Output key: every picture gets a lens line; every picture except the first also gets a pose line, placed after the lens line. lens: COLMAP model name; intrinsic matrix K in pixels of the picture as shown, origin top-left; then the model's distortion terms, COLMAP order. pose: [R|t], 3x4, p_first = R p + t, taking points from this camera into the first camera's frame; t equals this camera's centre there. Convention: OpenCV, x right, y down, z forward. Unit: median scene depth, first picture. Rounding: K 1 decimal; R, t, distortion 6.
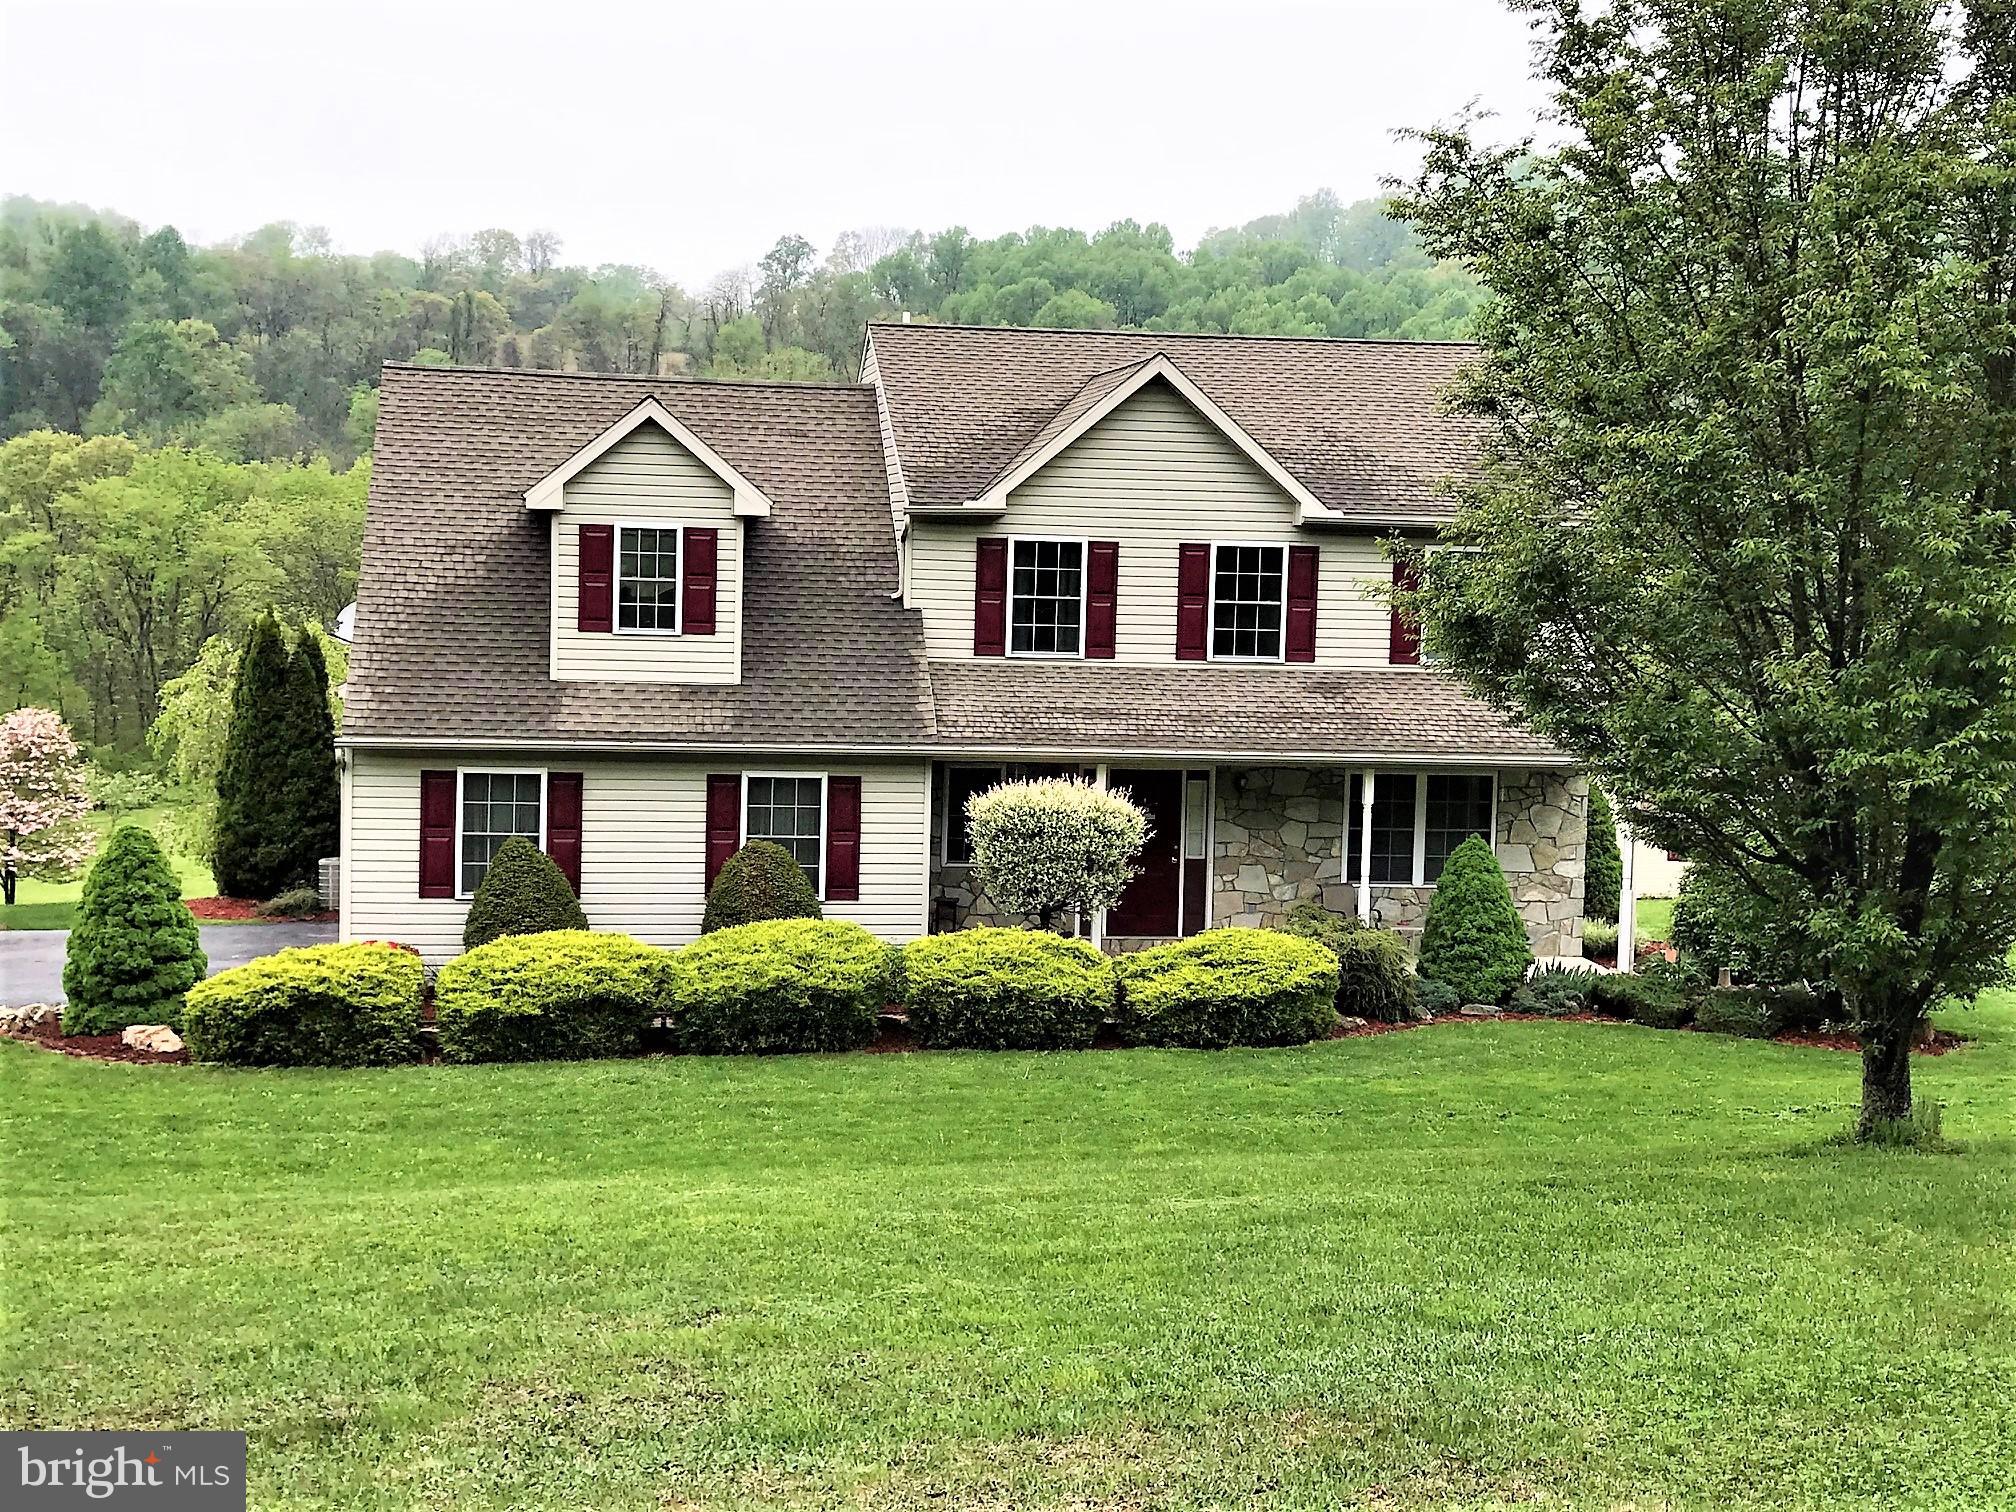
lens RADIAL K [[2640.0, 0, 1008.0], [0, 2640.0, 756.0], [0, 0, 1]] dist [0.205227, -0.778453]
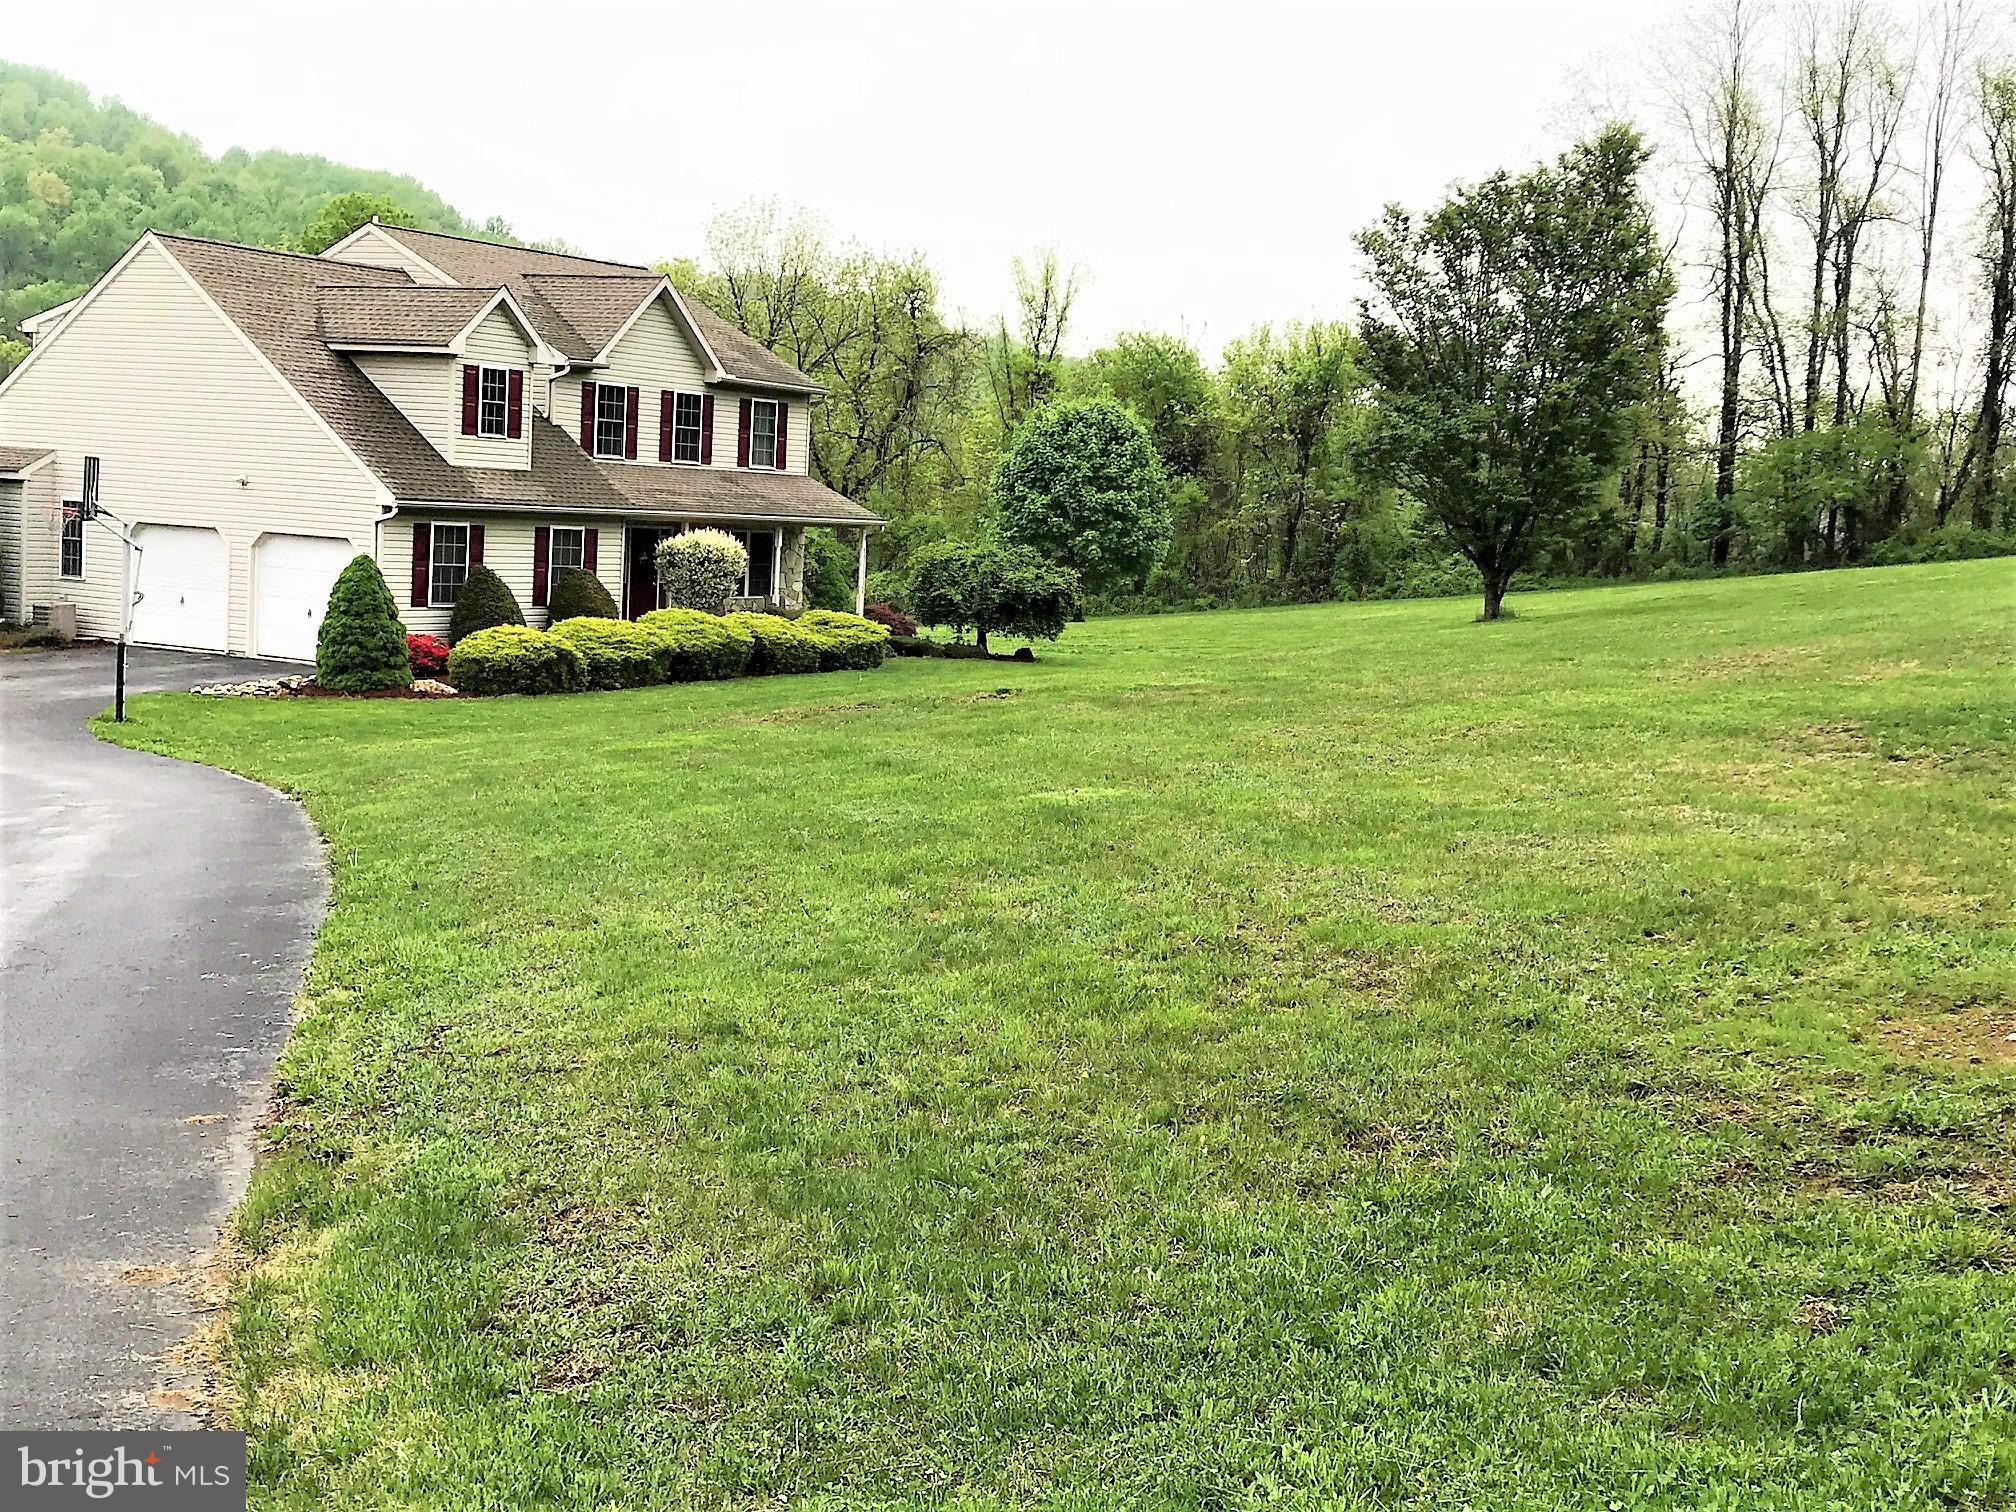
lens RADIAL K [[2640.0, 0, 1008.0], [0, 2640.0, 756.0], [0, 0, 1]] dist [0.205227, -0.778453]
pose [[0.628372, -0.067612, 0.774969, -1.097277], [0.018594, 0.997237, 0.071927, 0.032062], [-0.777691, -0.030787, 0.627893, -0.214653]]
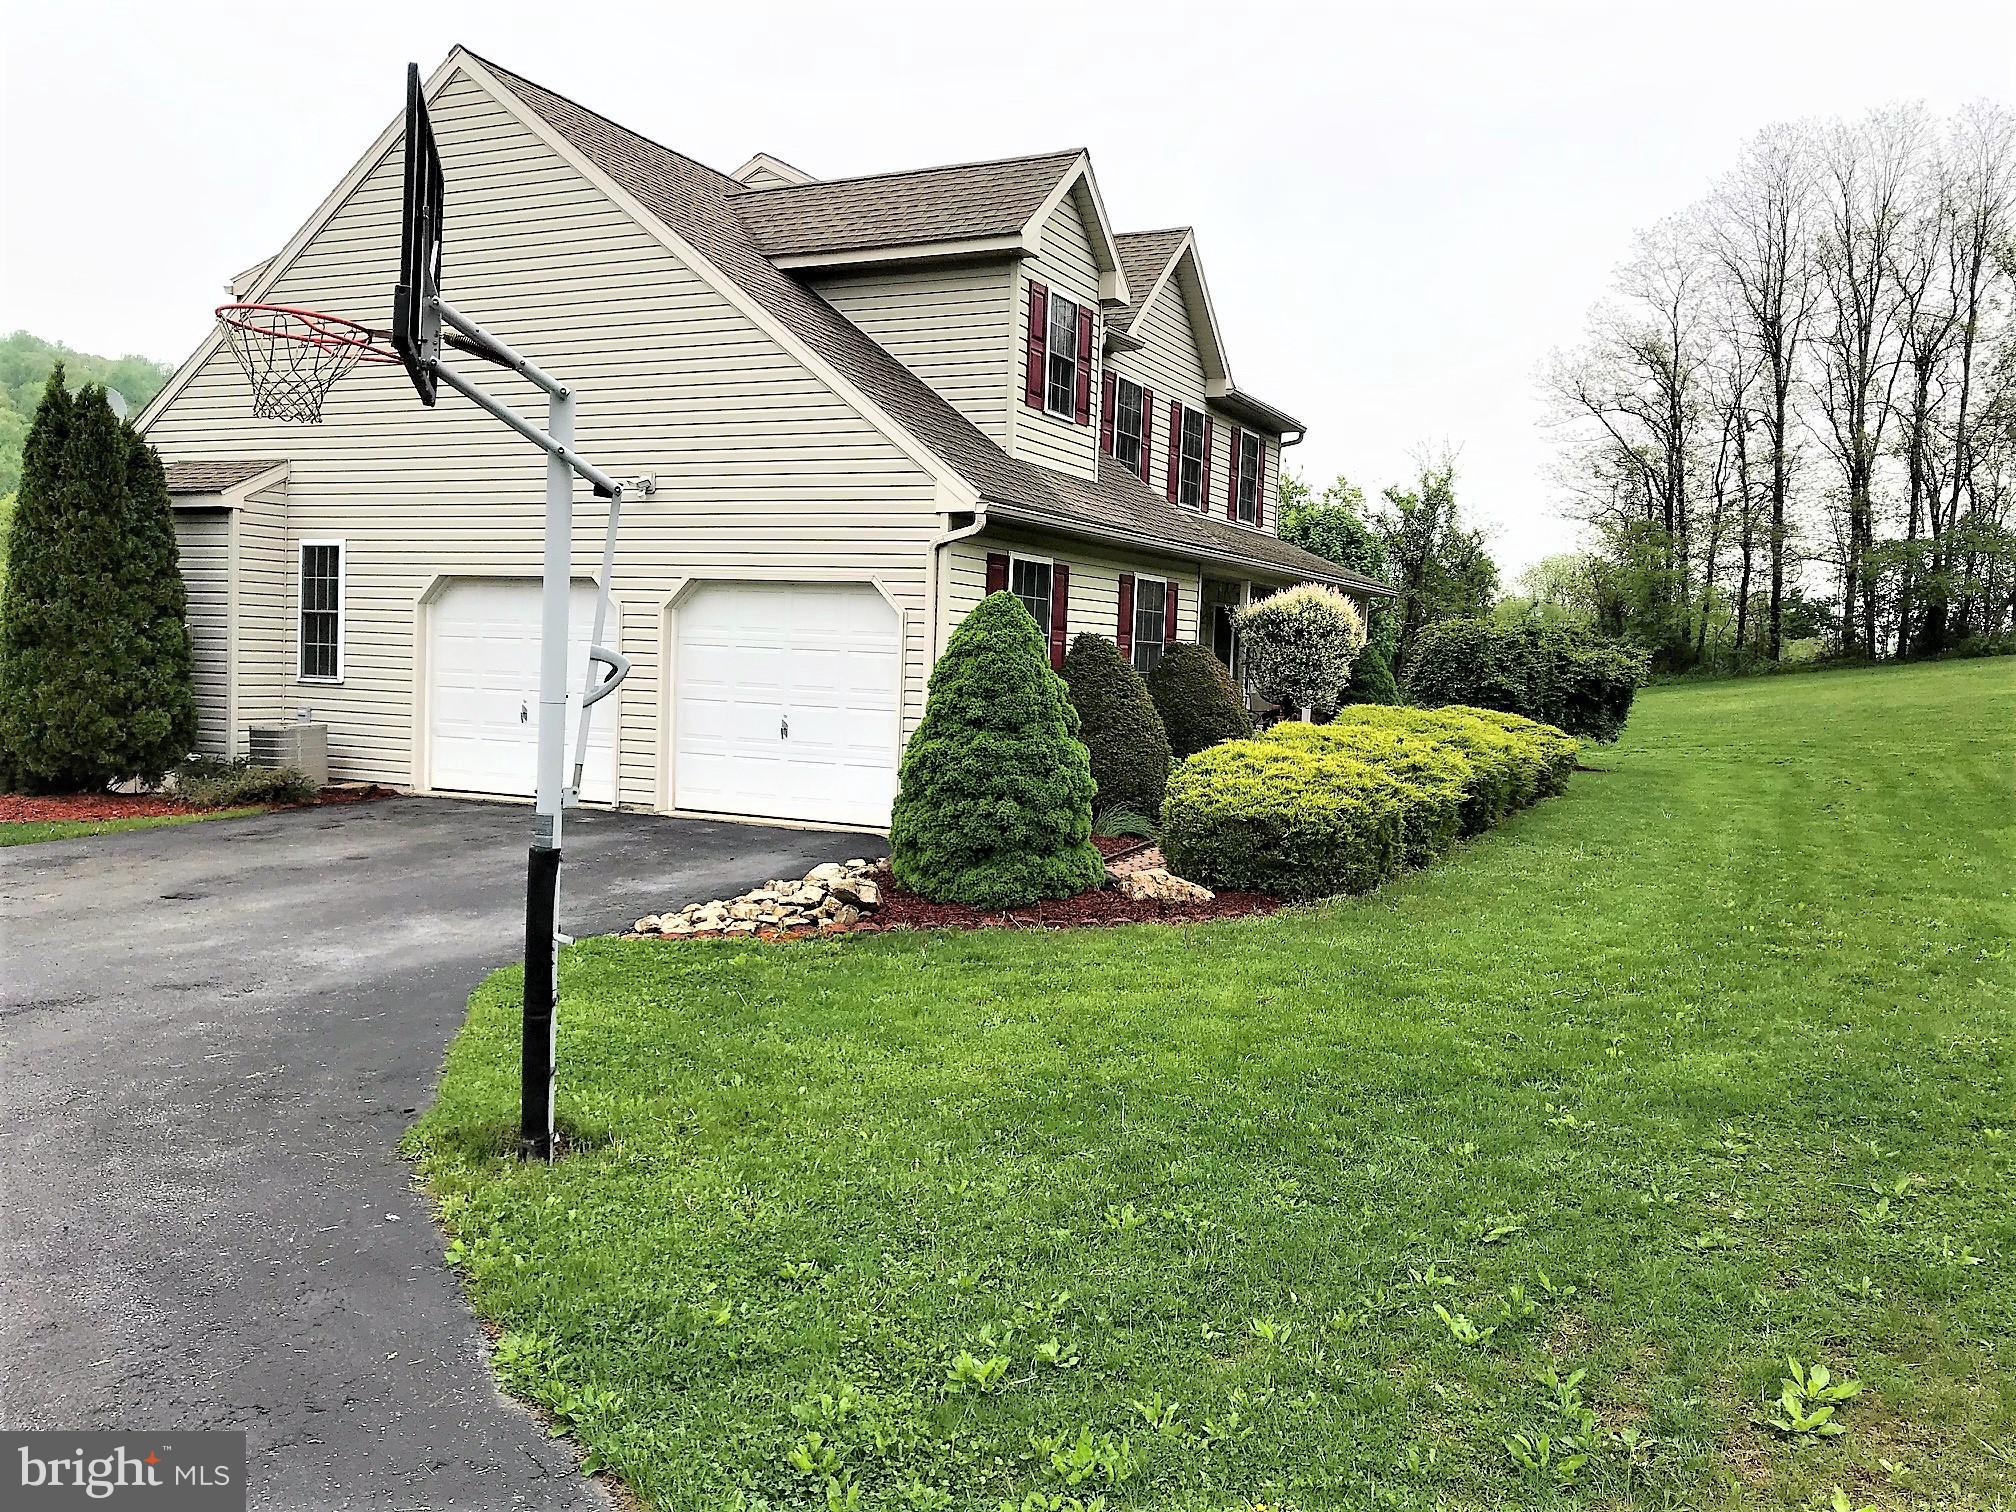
lens RADIAL K [[1644.3, 0, 1001.7], [0, 1644.3, 733.2], [0, 0, 1]] dist [0.068496, -0.114536]
pose [[0.577248, -0.045103, 0.815322, -0.569934], [0.042489, 0.998780, 0.025169, 0.043544], [-0.815463, 0.020114, 0.578460, 0.646462]]
